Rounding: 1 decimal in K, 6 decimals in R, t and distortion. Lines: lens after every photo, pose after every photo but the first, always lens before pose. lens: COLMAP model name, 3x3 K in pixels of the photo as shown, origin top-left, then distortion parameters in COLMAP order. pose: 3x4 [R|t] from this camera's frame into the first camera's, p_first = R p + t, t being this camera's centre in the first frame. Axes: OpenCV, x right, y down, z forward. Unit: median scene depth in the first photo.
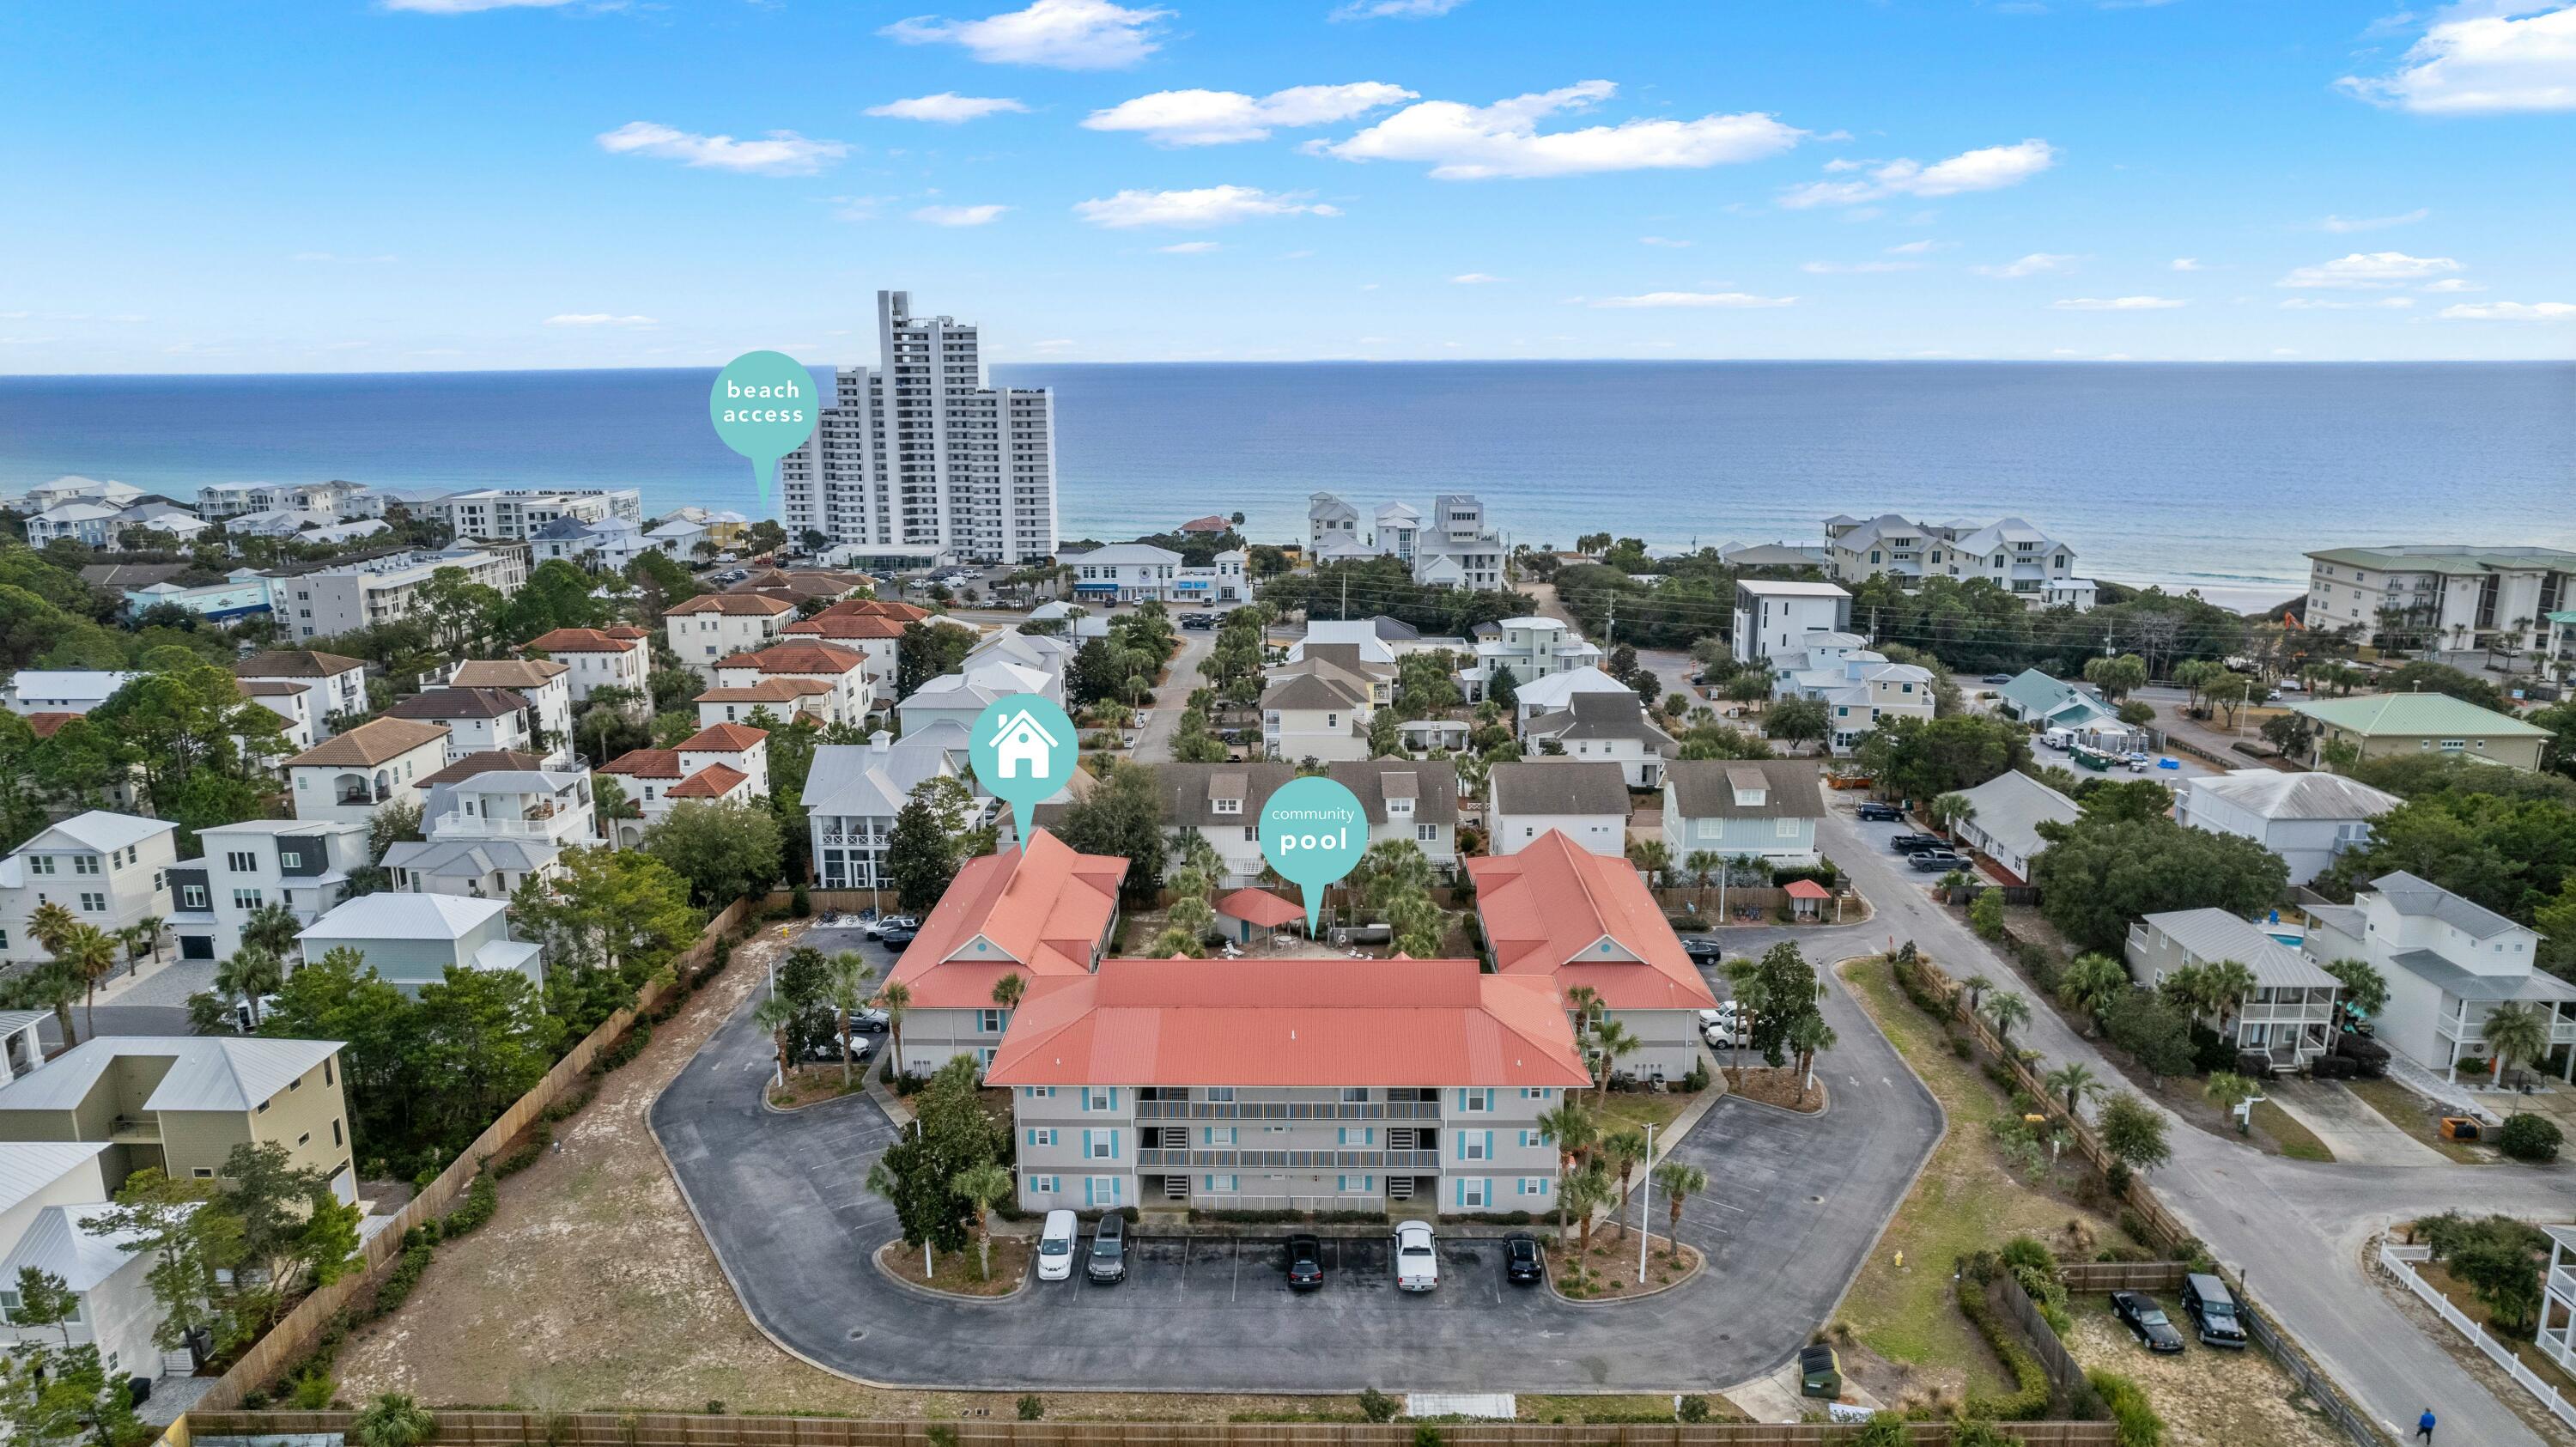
lens RADIAL K [[1643.9, 0, 1285.9], [0, 1643.9, 732.0], [0, 0, 1]] dist [-0.076717, 0.072657]
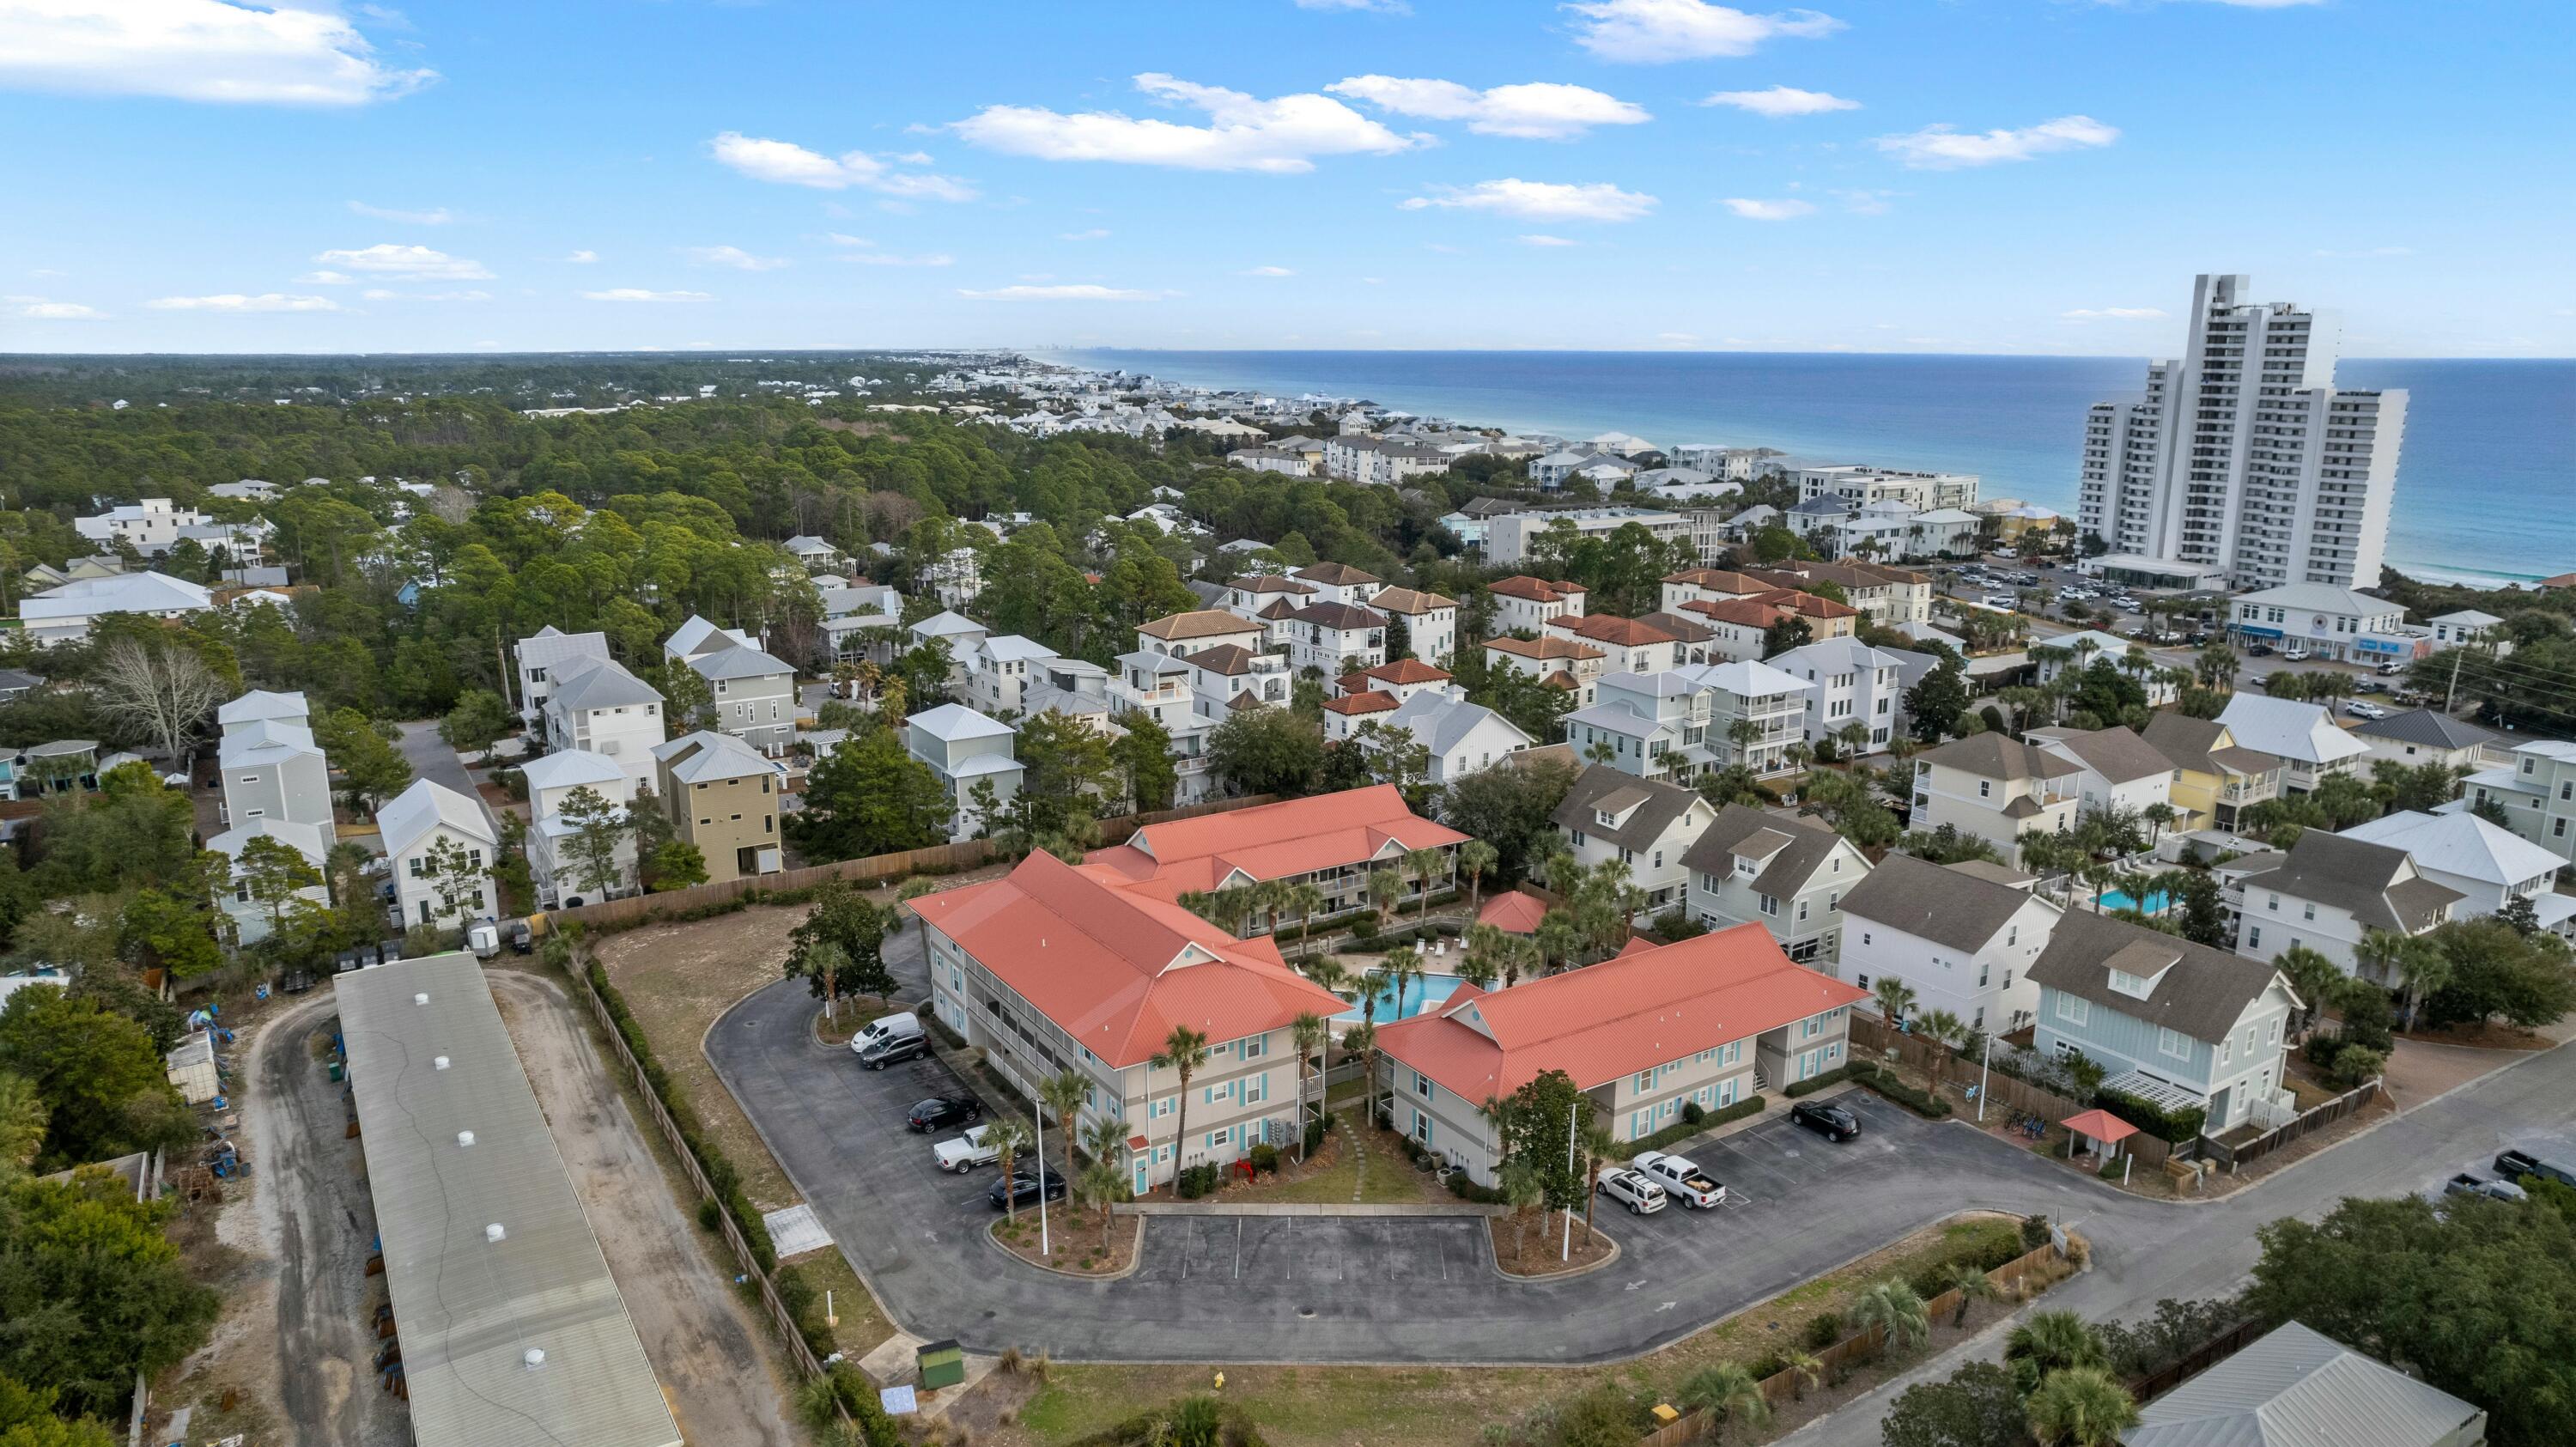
lens RADIAL K [[1643.9, 0, 1285.9], [0, 1643.9, 732.0], [0, 0, 1]] dist [-0.076717, 0.072657]
pose [[0.554228, 0.197817, -0.808517, 0.636244], [-0.190790, 0.975679, 0.107932, -0.073020], [0.810204, 0.094438, 0.578490, 0.298872]]
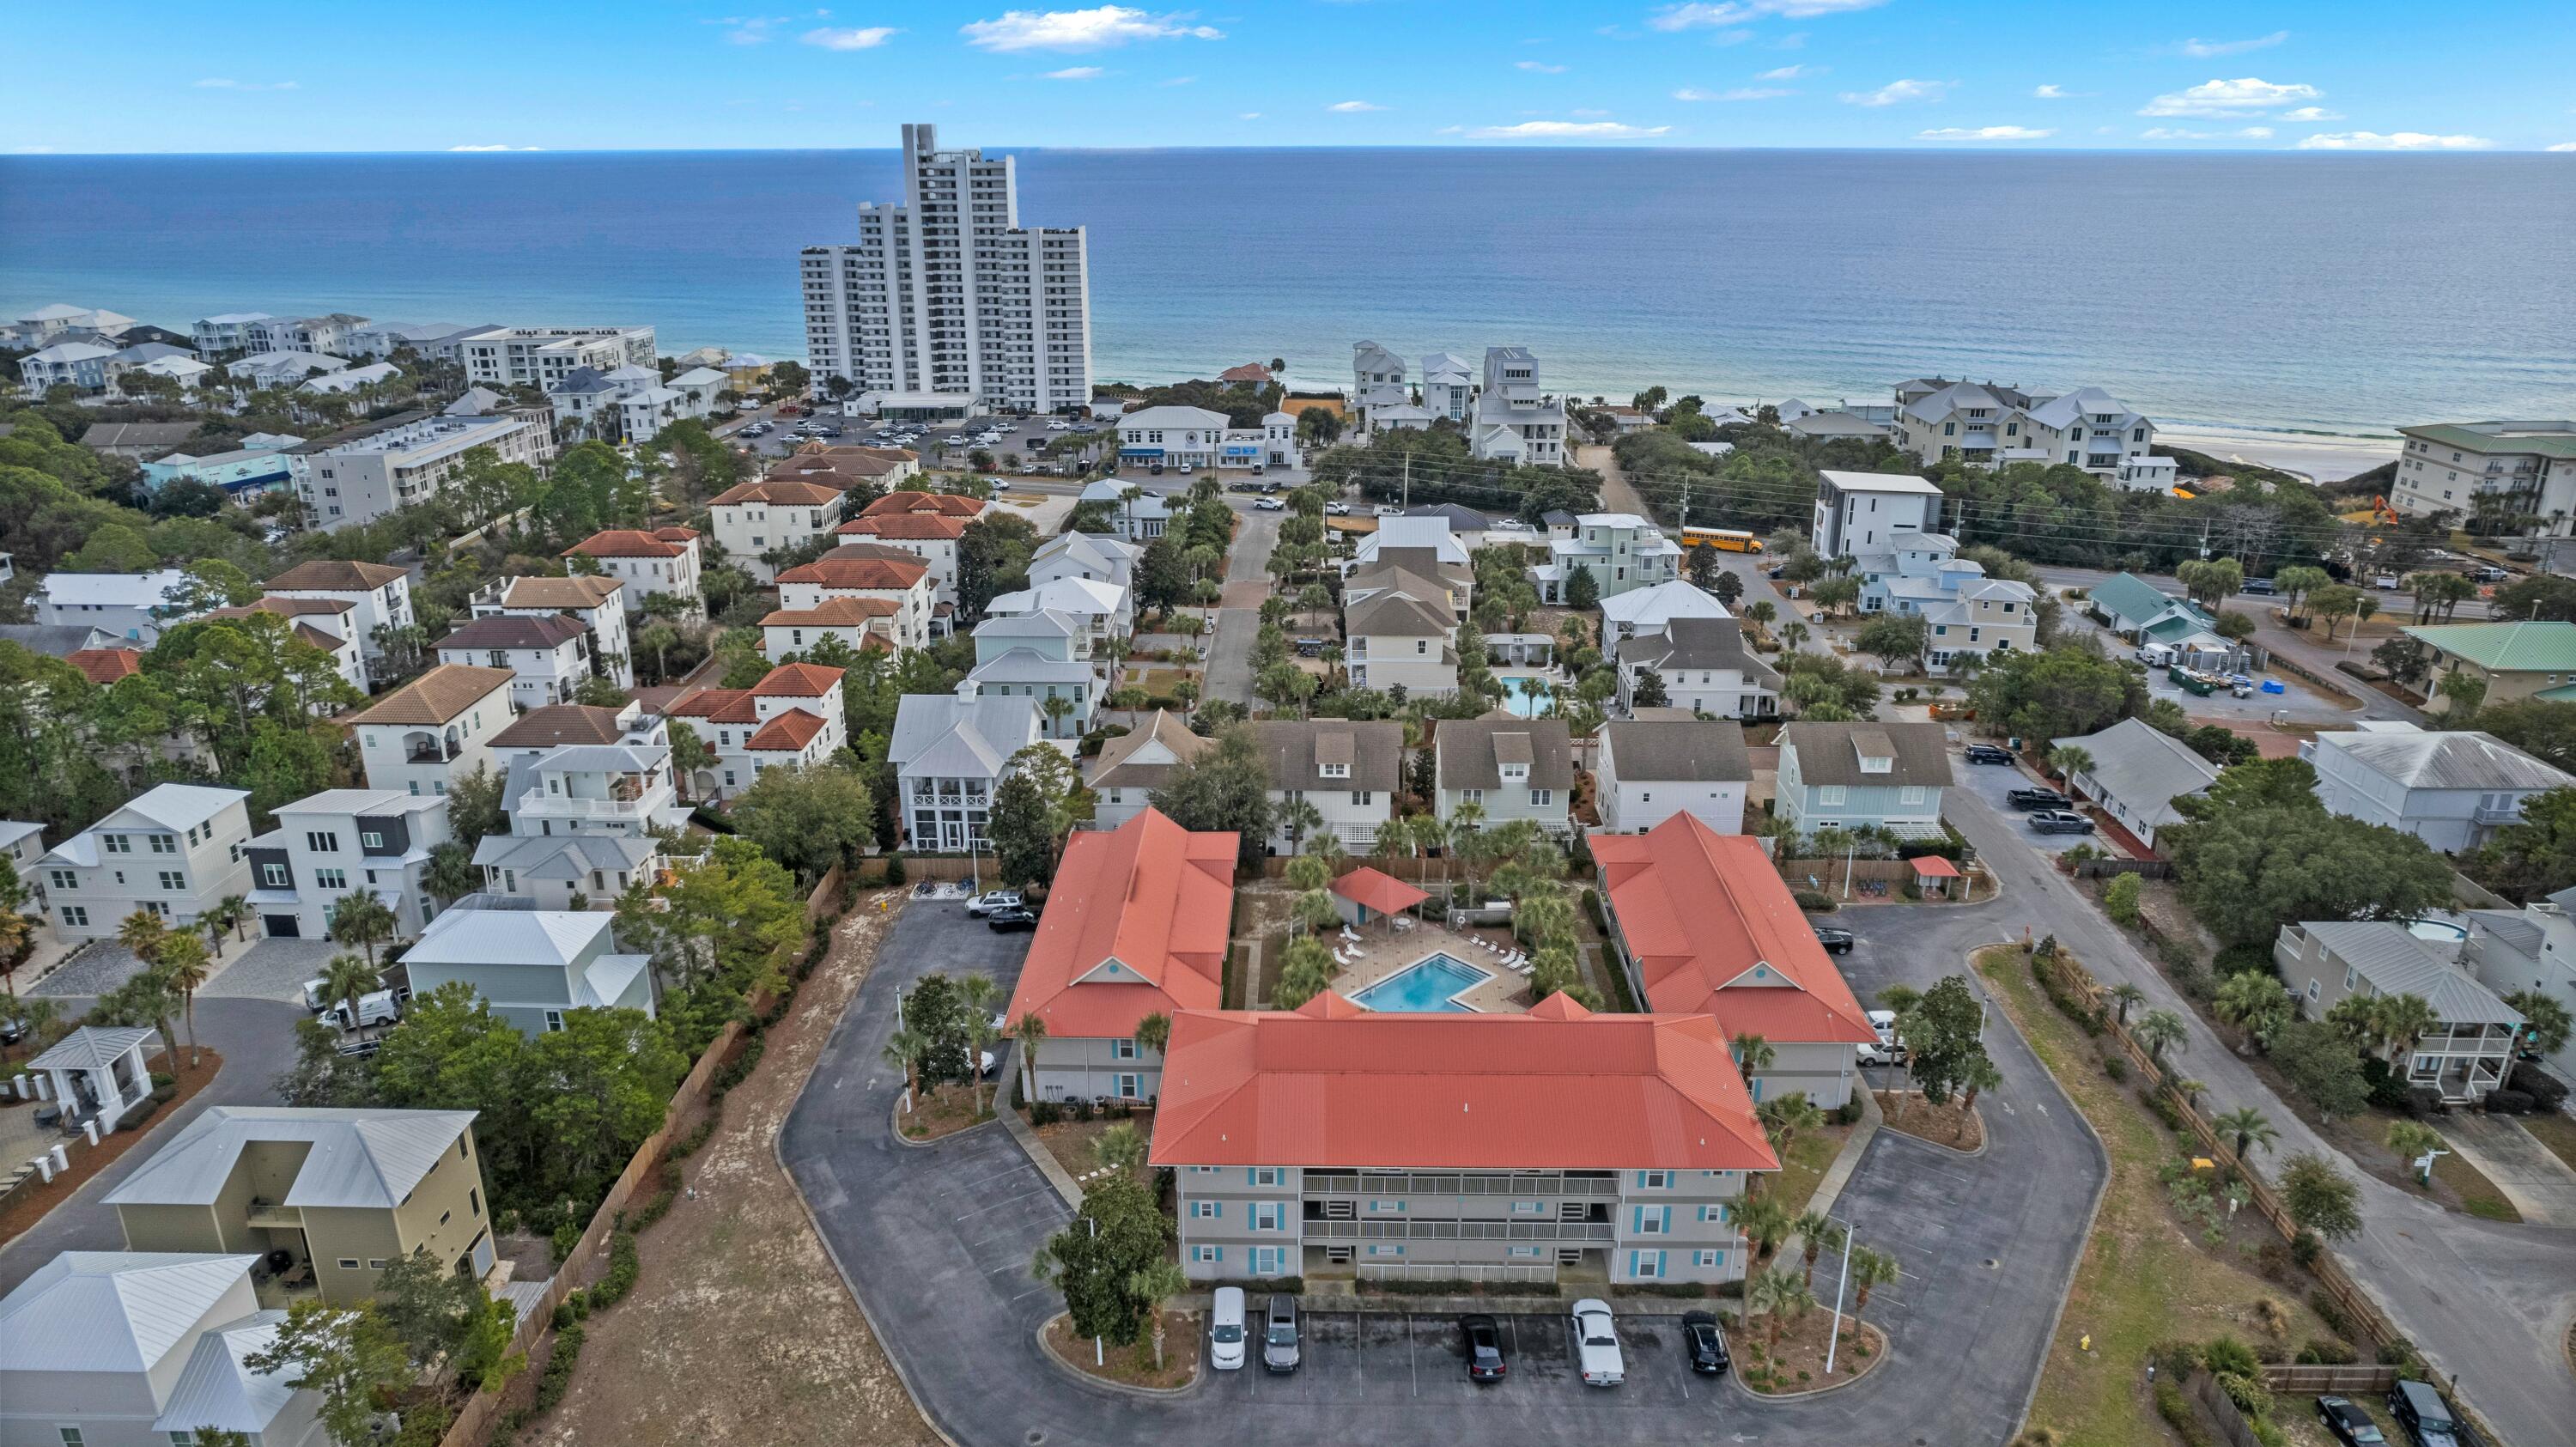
lens RADIAL K [[1640.1, 0, 1286.1], [0, 1640.1, 737.5], [0, 0, 1]] dist [-0.078732, 0.076122]
pose [[0.999990, 0.004512, -0.000289, -0.065609], [-0.004439, 0.991973, 0.126369, -0.097481], [0.000857, -0.126367, 0.991983, 0.049215]]
